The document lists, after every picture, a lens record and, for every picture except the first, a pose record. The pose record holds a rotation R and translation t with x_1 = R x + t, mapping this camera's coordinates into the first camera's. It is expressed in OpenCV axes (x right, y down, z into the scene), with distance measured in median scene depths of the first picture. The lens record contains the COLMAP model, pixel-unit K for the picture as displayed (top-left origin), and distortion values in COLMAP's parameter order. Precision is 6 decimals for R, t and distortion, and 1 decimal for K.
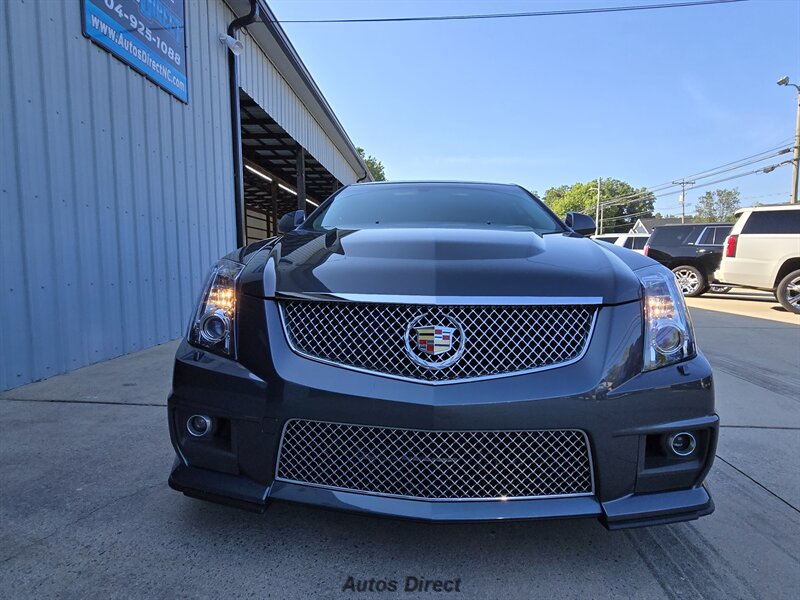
lens RADIAL K [[458.1, 0, 399.7], [0, 458.1, 299.0], [0, 0, 1]] dist [-0.006181, 0.001251]
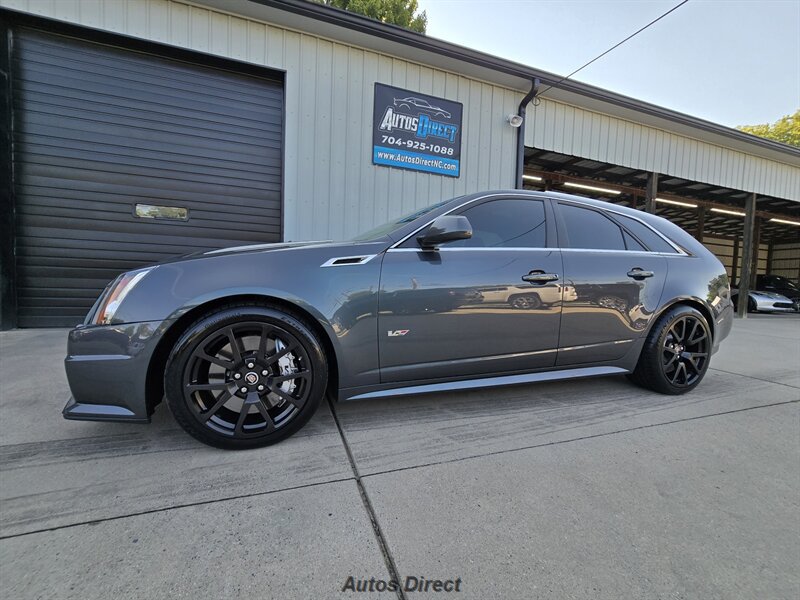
lens RADIAL K [[339.2, 0, 395.5], [0, 339.2, 300.8], [0, 0, 1]] dist [-0.008238, 0.002848]
pose [[0.391376, 0.066093, -0.917854, 0.659380], [-0.100895, 0.994486, 0.028589, -0.024785], [0.914683, 0.081418, 0.395886, 0.469558]]
